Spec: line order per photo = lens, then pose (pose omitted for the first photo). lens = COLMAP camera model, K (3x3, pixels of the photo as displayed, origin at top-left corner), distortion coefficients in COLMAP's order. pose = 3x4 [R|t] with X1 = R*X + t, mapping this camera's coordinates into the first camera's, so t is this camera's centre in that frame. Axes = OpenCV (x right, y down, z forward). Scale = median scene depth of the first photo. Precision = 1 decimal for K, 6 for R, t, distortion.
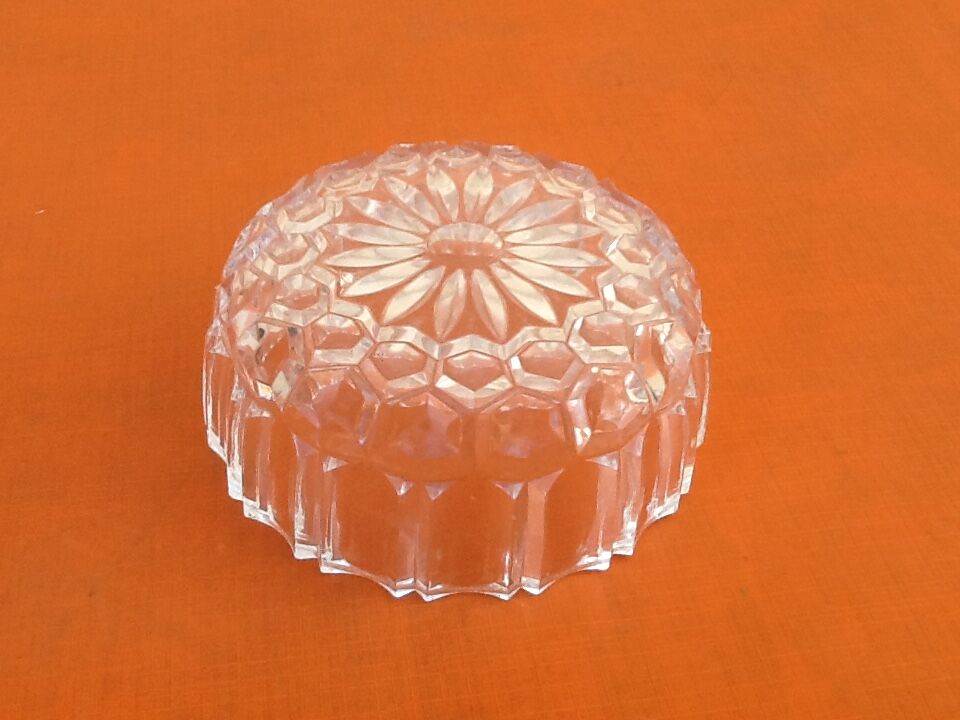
lens RADIAL K [[1109.9, 0, 480.0], [0, 1109.9, 360.0], [0, 0, 1]] dist [0.012035, -0.040569]
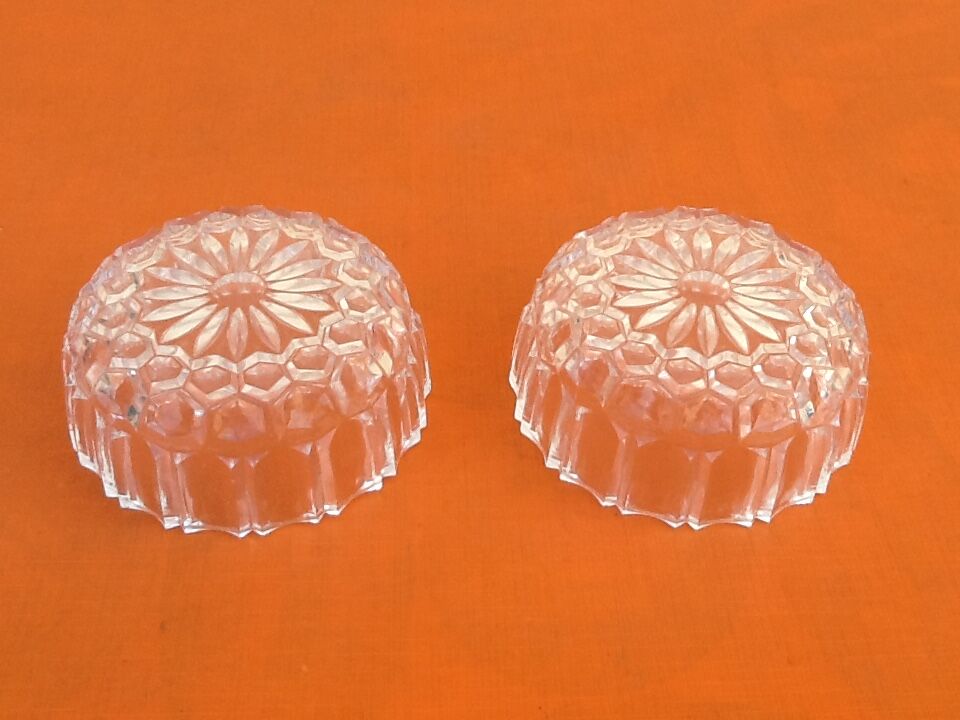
lens RADIAL K [[1109.9, 0, 480.0], [0, 1109.9, 360.0], [0, 0, 1]] dist [0.012035, -0.040569]
pose [[0.961135, -0.197370, 0.193041, -0.009263], [0.187809, 0.979930, 0.066819, -0.051981], [-0.202355, -0.027967, 0.978913, -0.471526]]
